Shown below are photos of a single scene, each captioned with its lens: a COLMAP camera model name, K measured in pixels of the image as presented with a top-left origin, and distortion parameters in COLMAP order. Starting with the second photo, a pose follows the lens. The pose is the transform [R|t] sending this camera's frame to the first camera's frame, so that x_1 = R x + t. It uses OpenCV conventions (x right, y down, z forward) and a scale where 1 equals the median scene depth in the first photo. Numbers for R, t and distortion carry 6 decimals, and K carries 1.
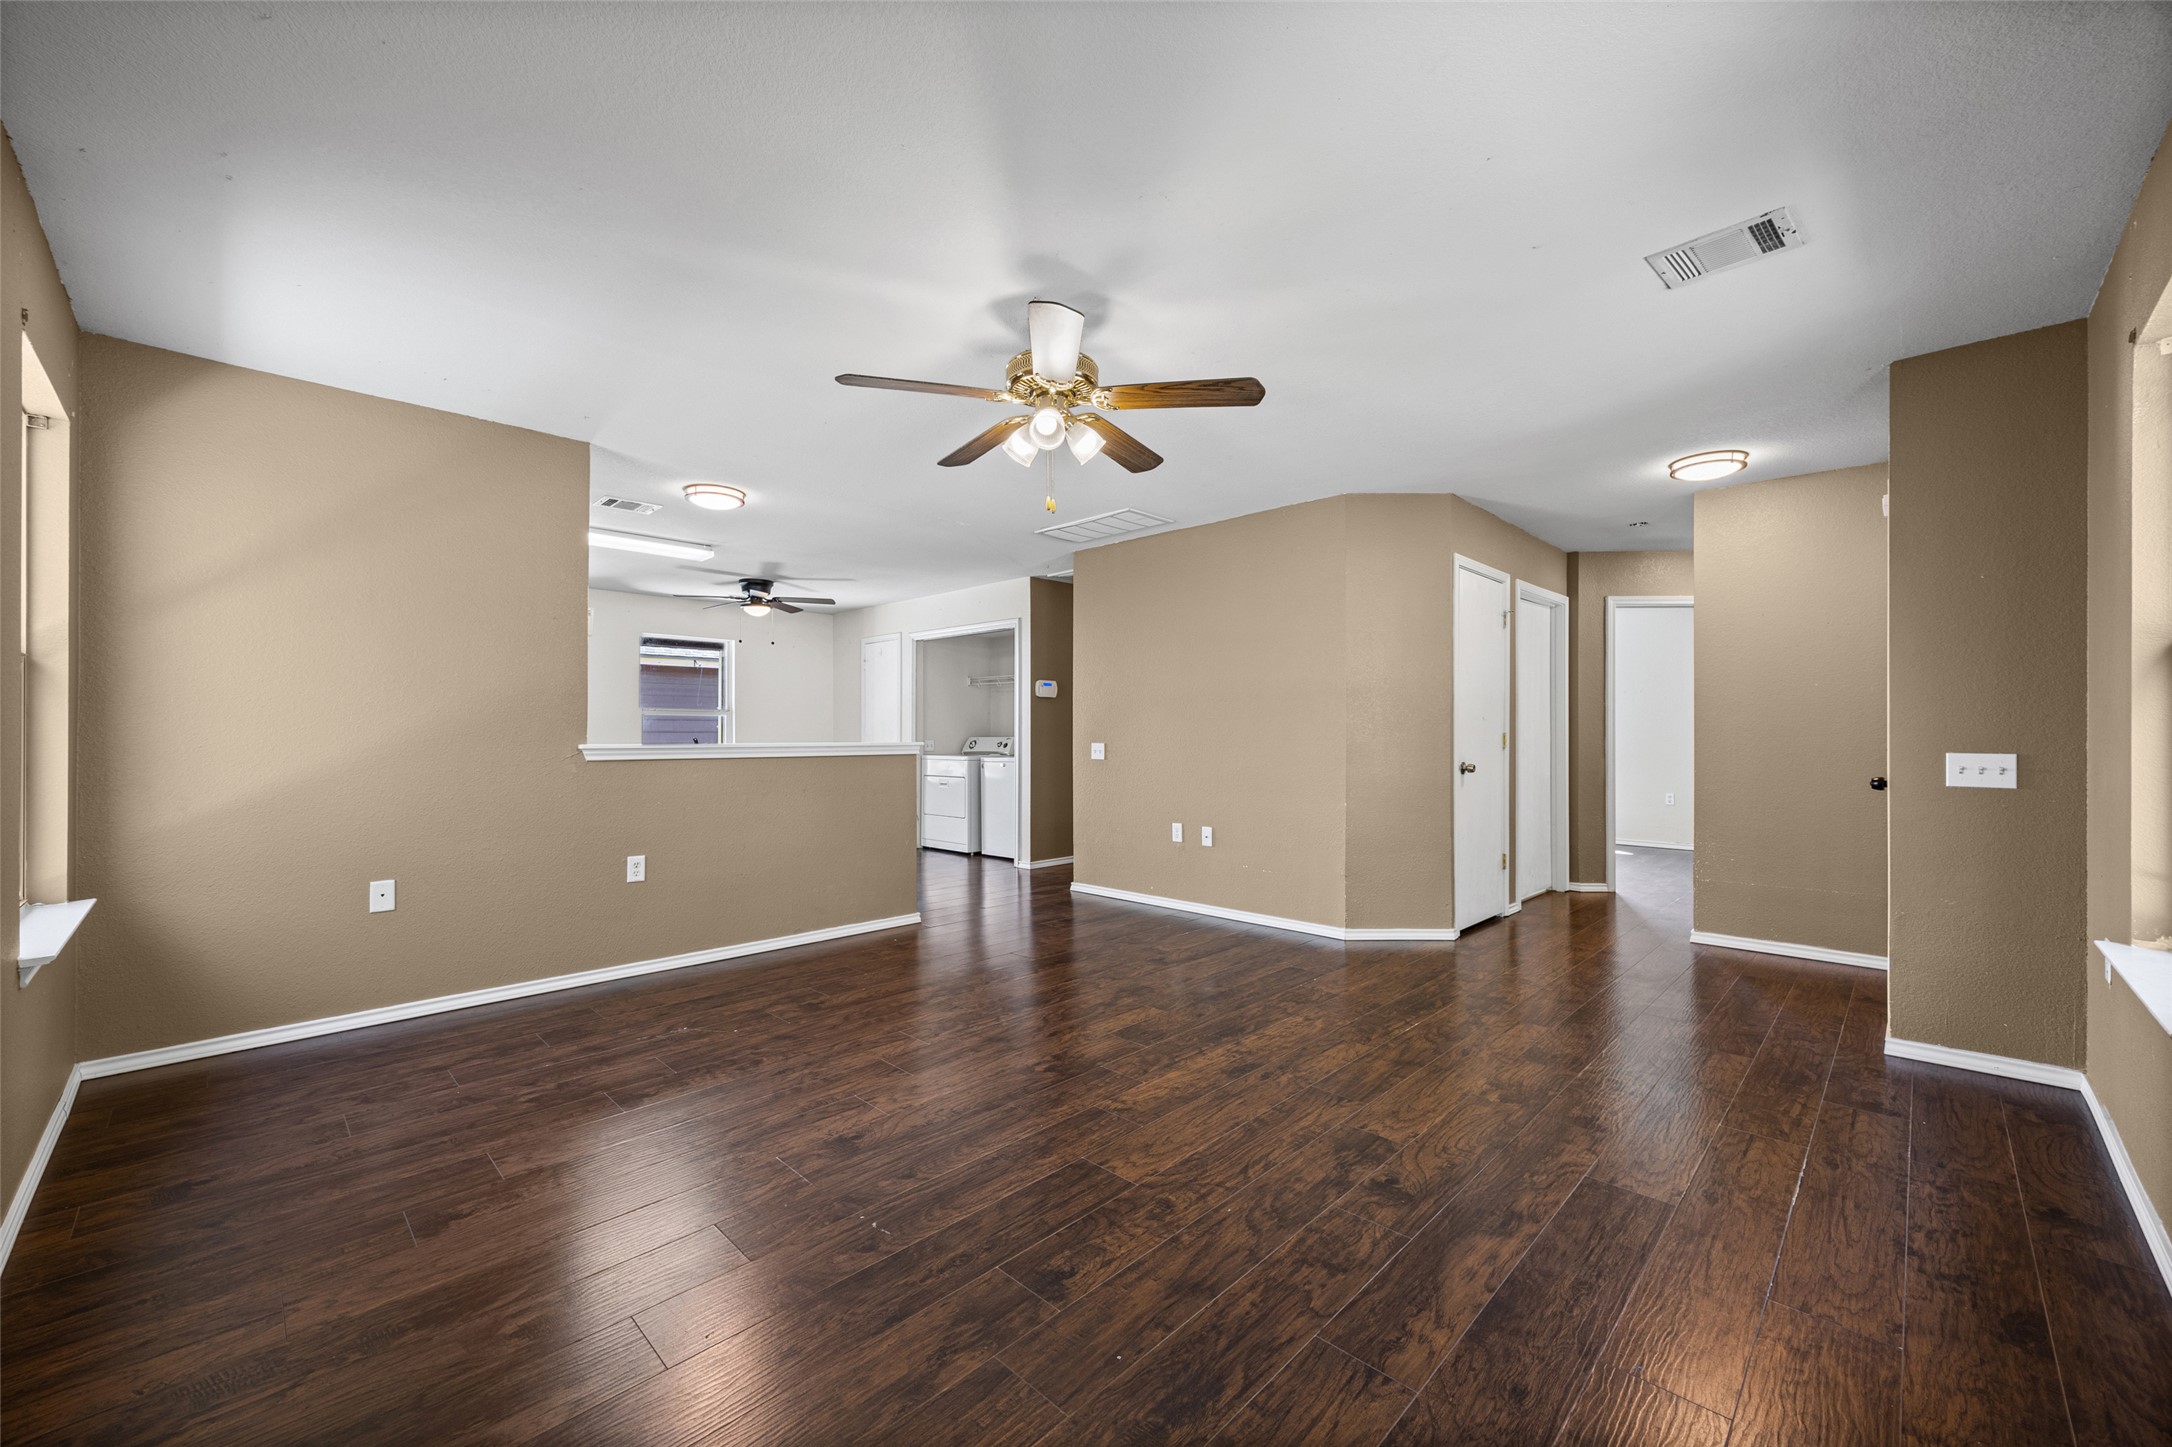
lens RADIAL K [[845.3, 0, 1074.2], [0, 845.3, 732.9], [0, 0, 1]] dist [0.001319, 0.001366]
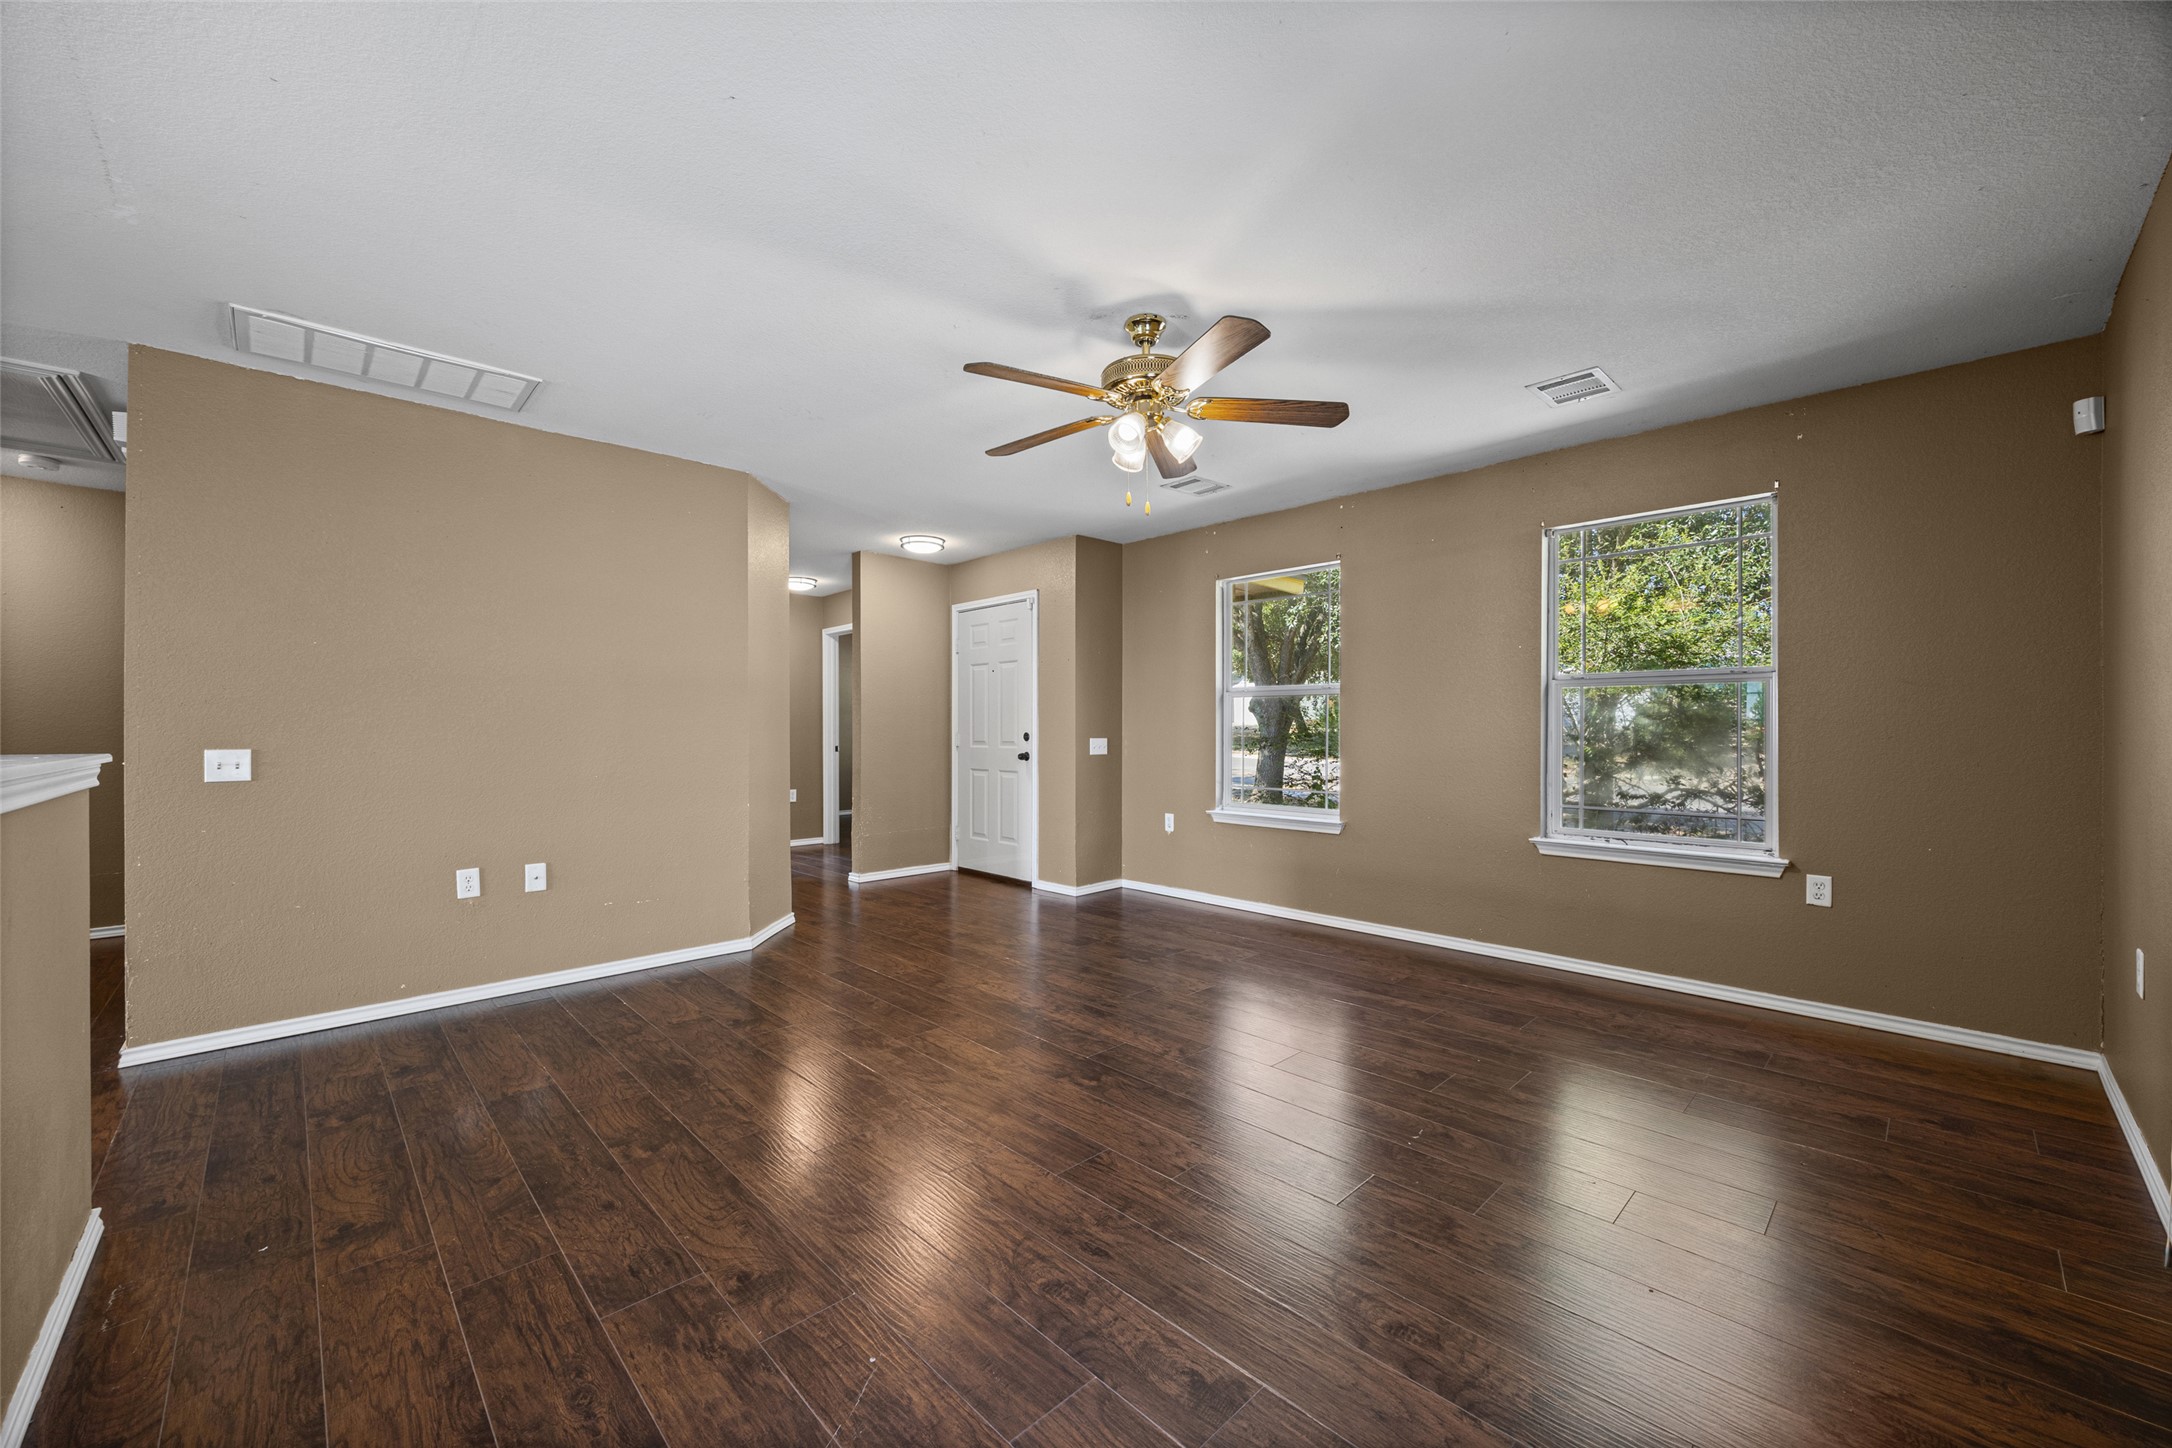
lens RADIAL K [[845.3, 0, 1084.5], [0, 845.3, 735.3], [0, 0, 1]] dist [0.001319, 0.001366]
pose [[0.016569, -0.010537, 0.999807, -0.988429], [-0.000607, 0.999944, 0.010548, -0.004965], [-0.999863, -0.000782, 0.016562, 0.991769]]
